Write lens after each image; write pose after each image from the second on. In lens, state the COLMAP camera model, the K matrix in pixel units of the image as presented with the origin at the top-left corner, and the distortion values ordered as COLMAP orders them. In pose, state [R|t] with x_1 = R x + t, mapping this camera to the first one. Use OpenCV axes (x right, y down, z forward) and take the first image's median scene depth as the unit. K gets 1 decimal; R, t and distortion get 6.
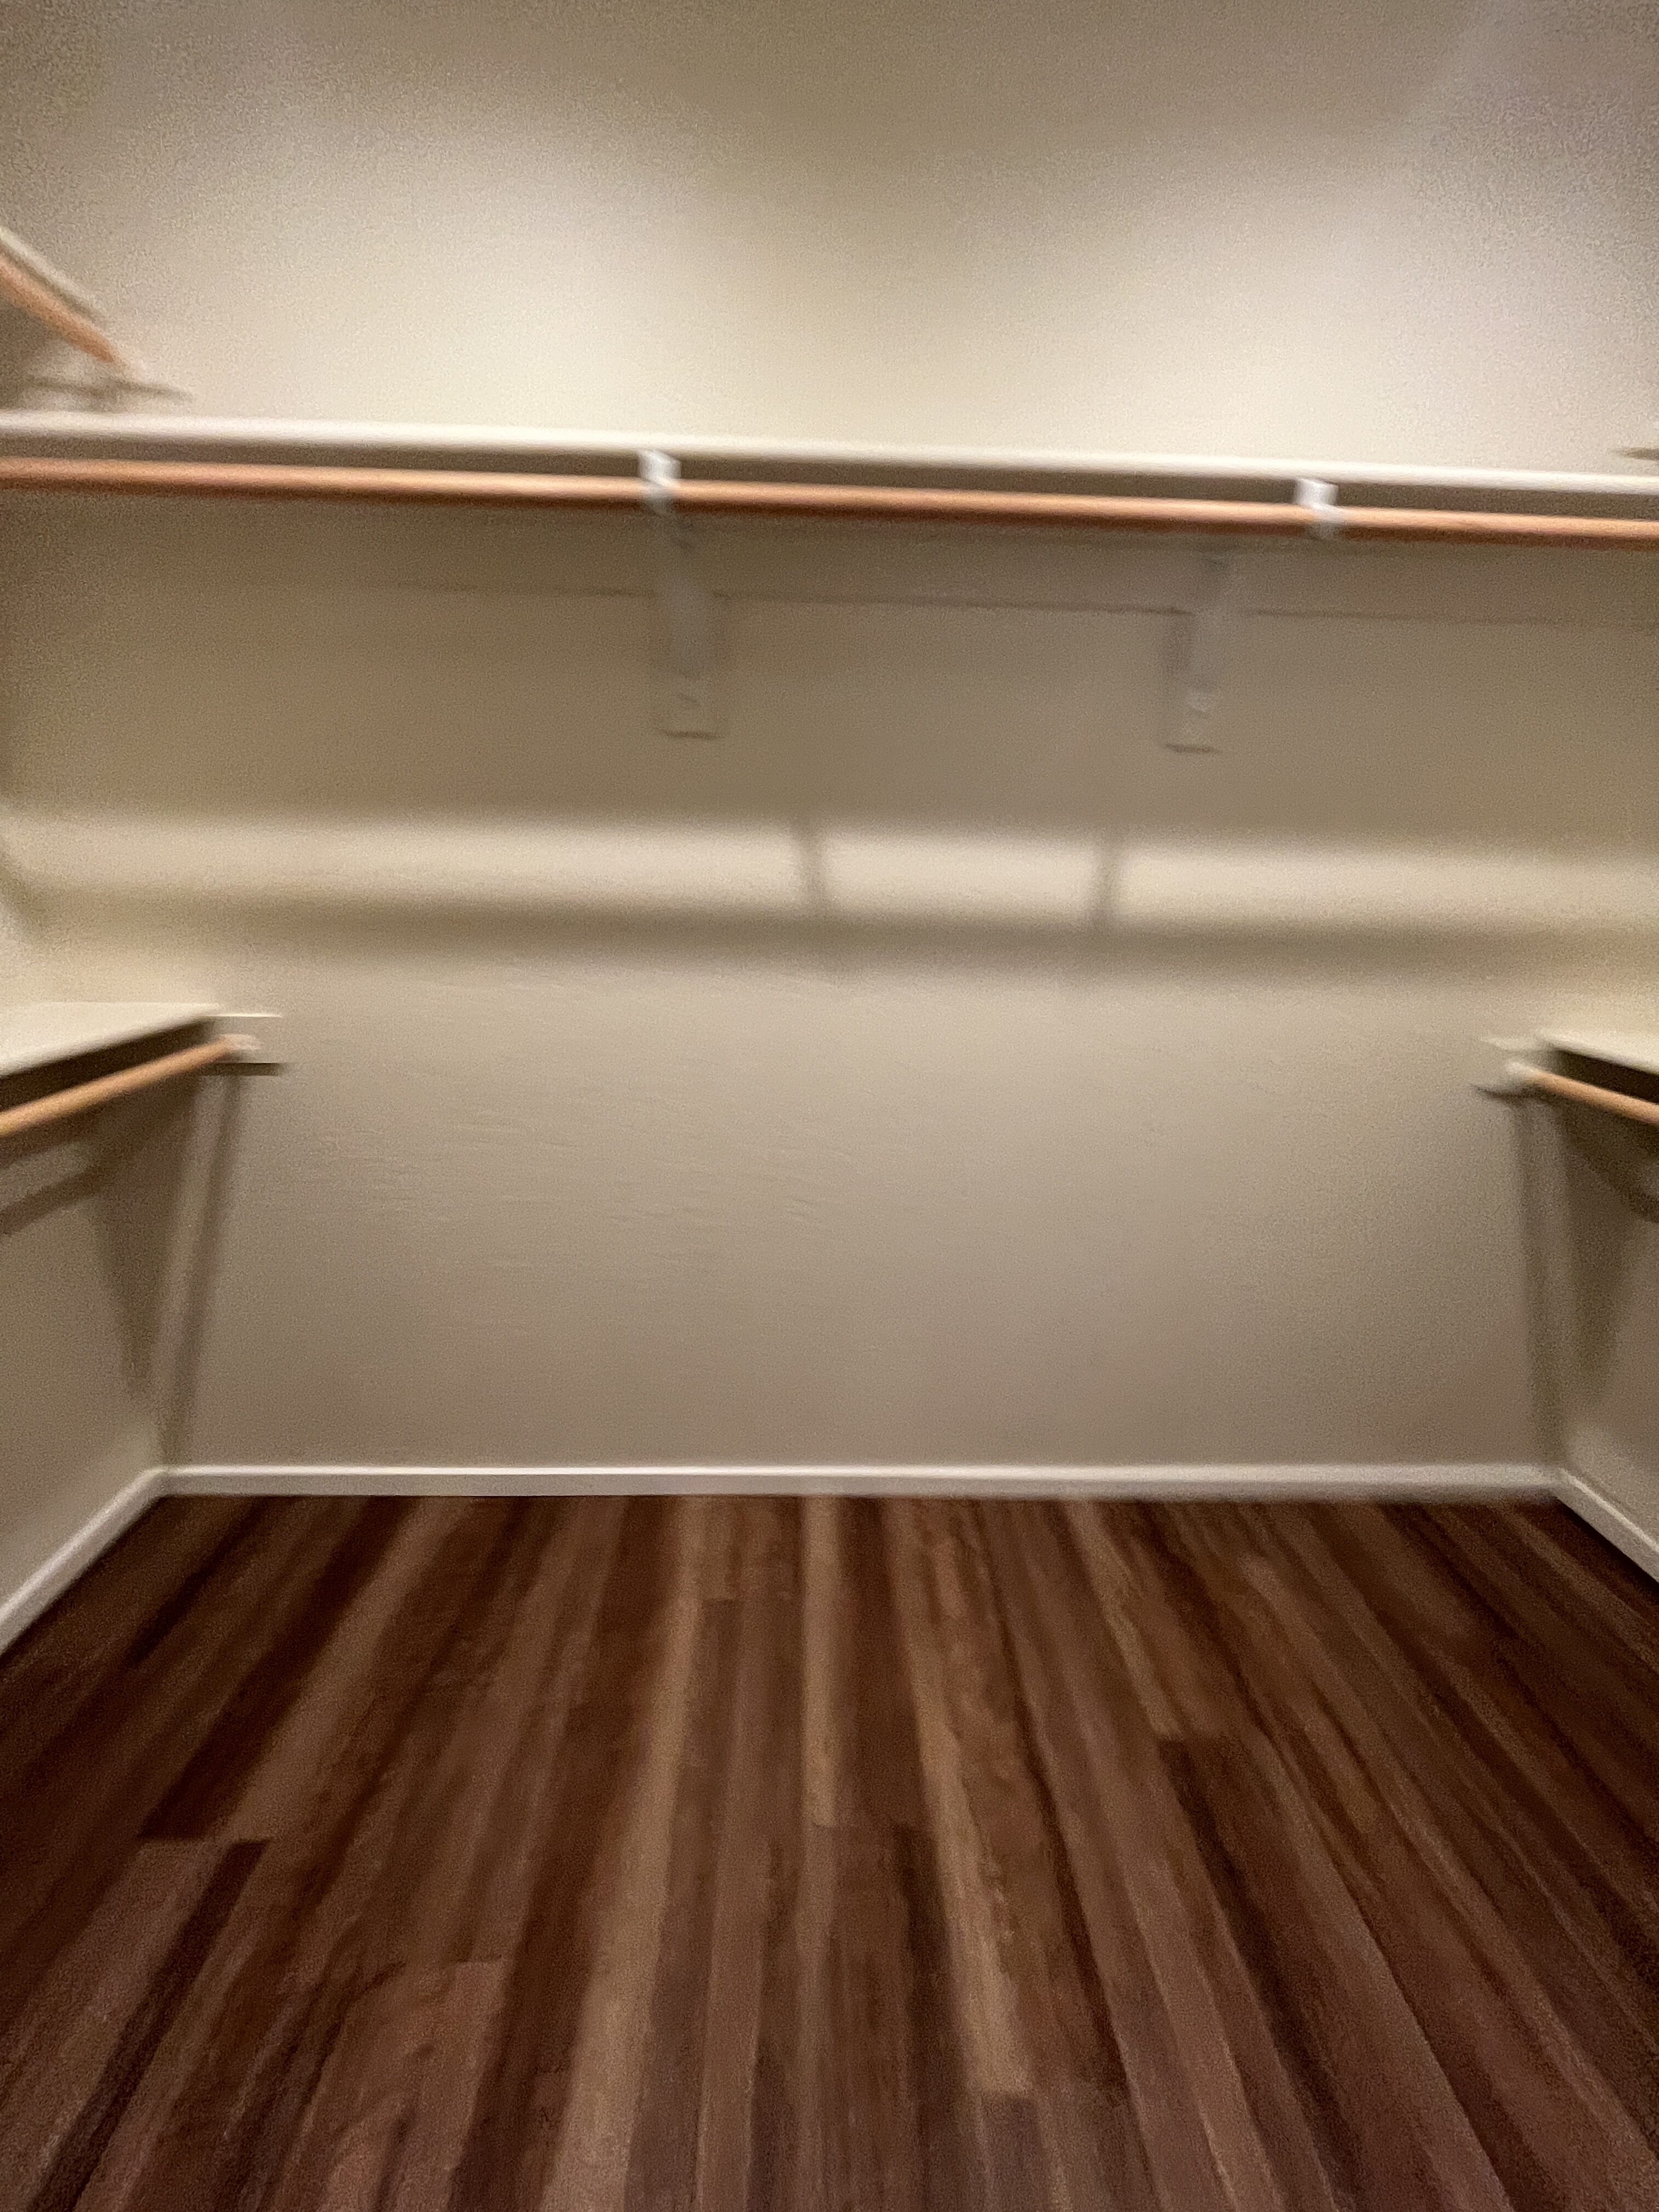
lens RADIAL K [[898.8, 0, 834.1], [0, 898.8, 1102.5], [0, 0, 1]] dist [-0.001062, 0.001234]
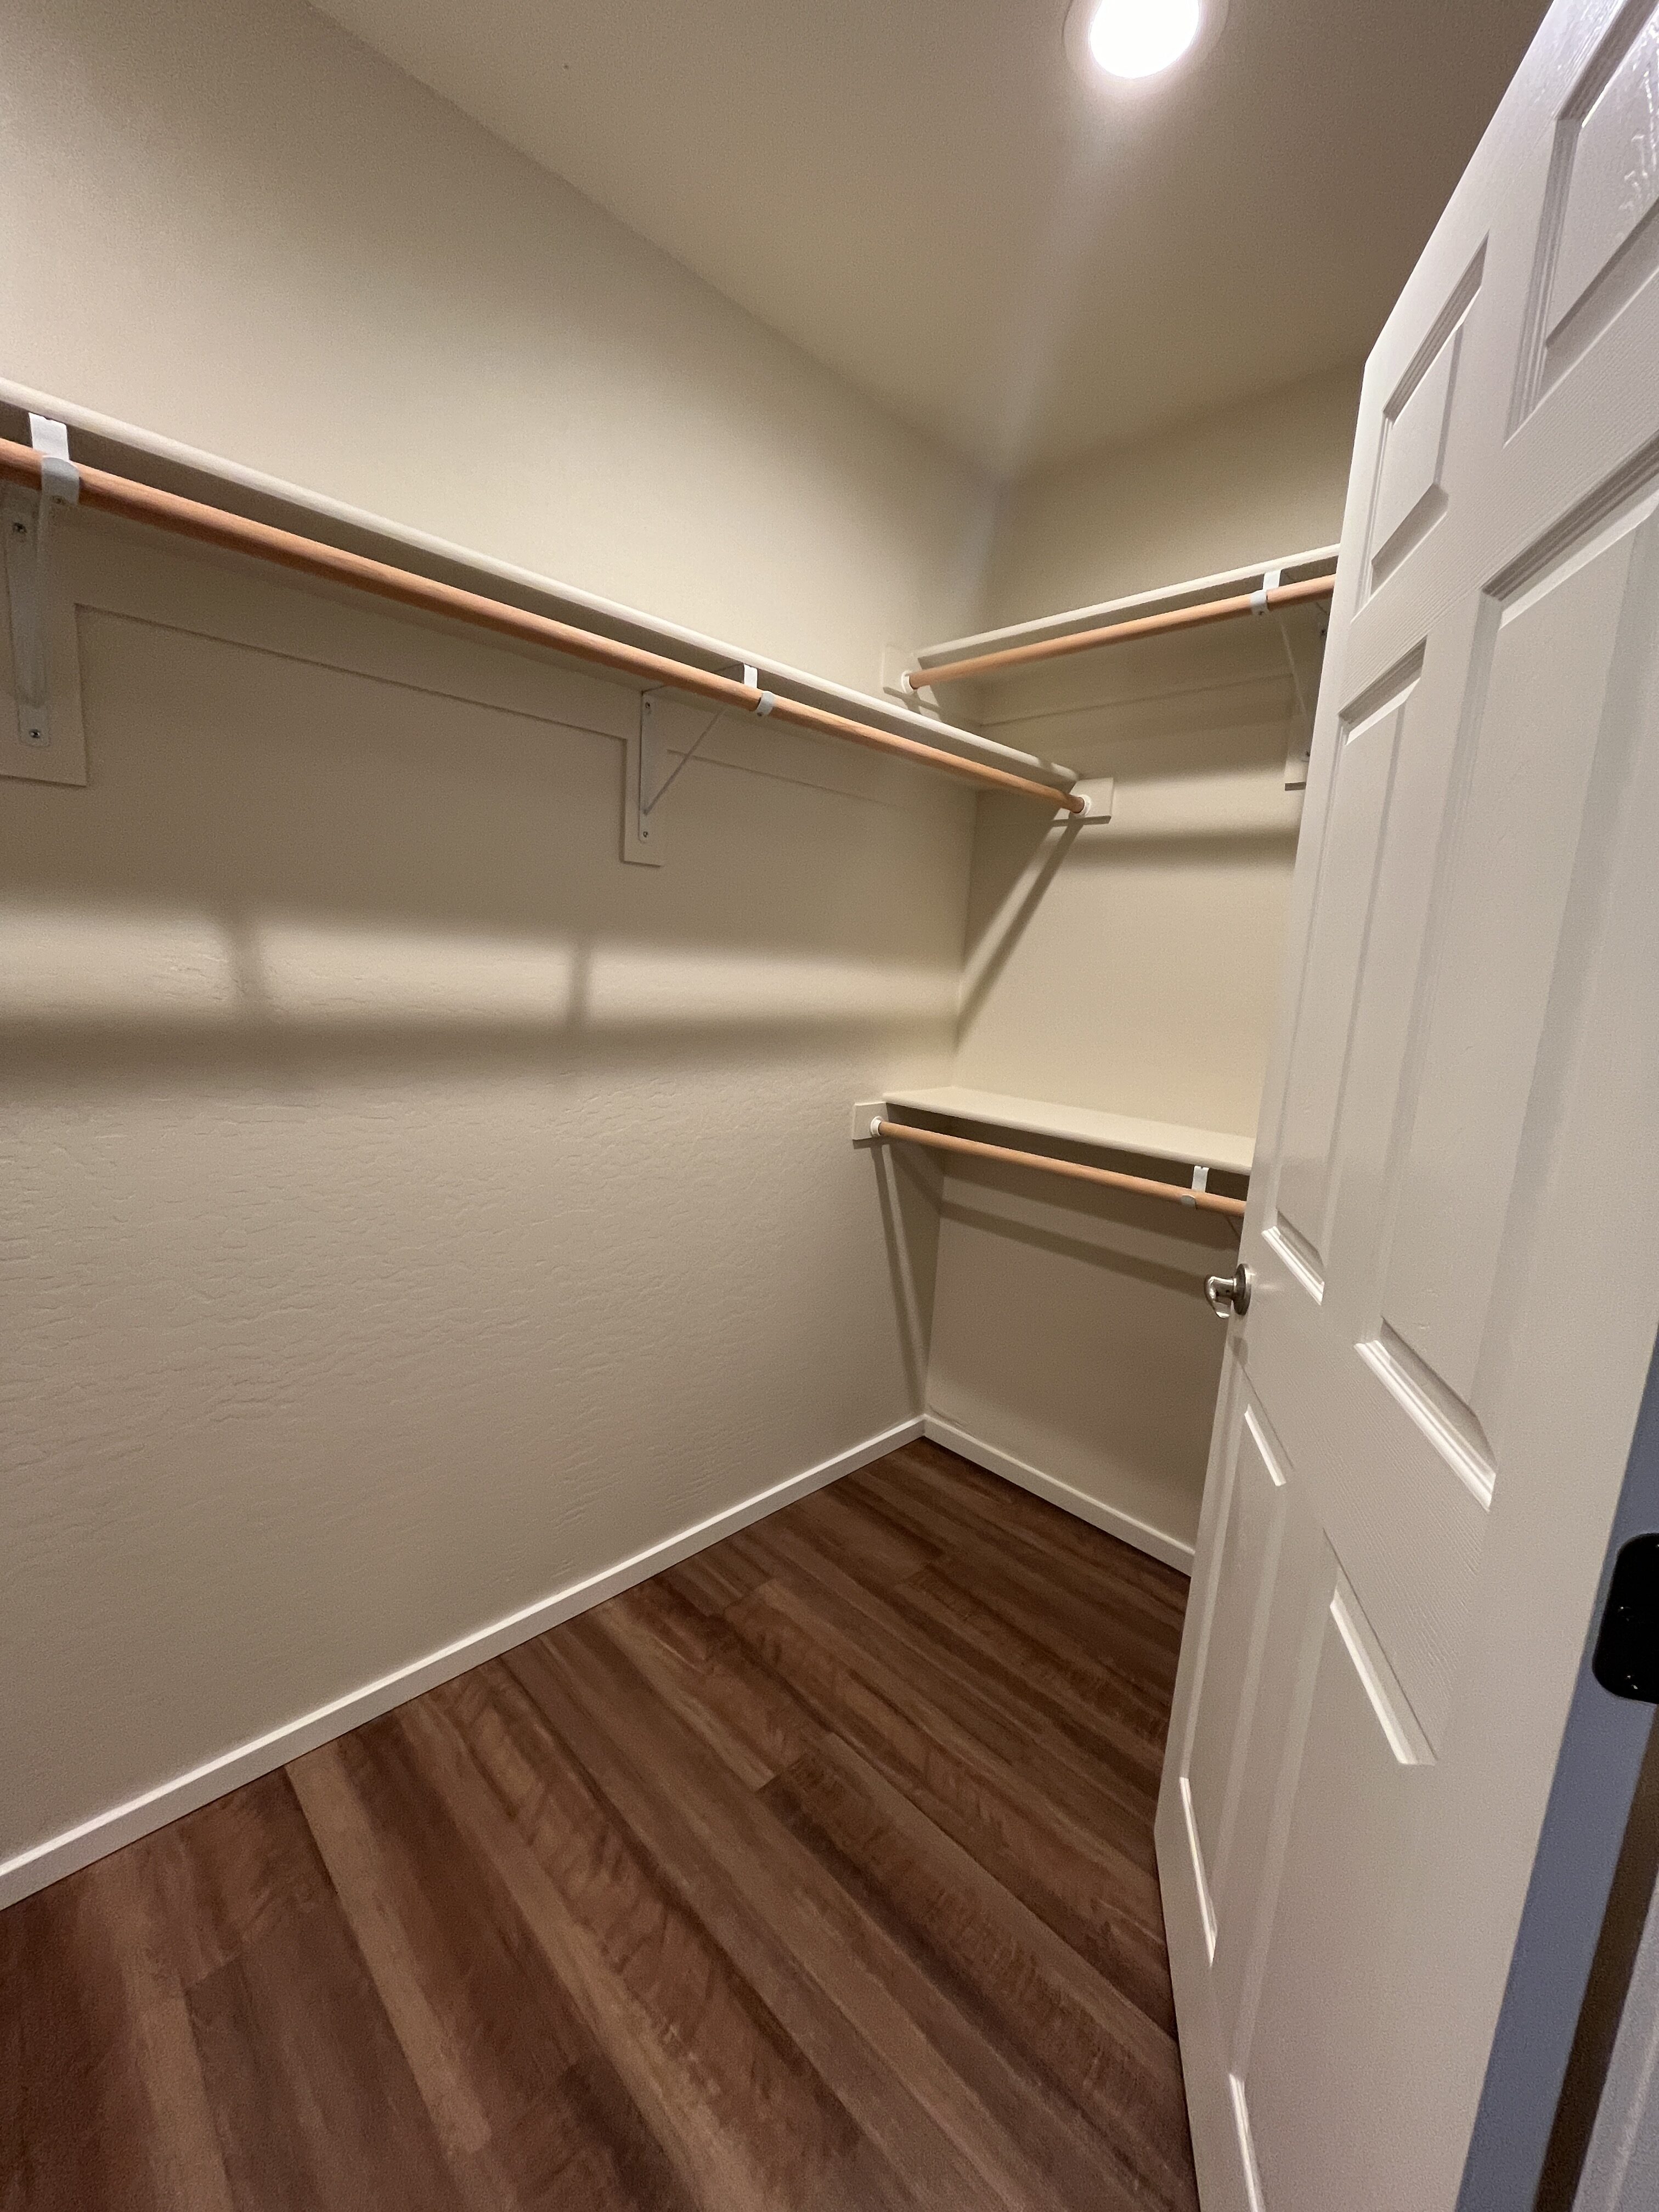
lens RADIAL K [[898.8, 0, 824.0], [0, 898.8, 1103.5], [0, 0, 1]] dist [-0.001062, 0.001234]
pose [[0.733949, -0.089218, 0.673320, -0.212122], [0.138014, 0.990244, -0.019229, -0.057164], [-0.665035, 0.107040, 0.739101, 0.082798]]
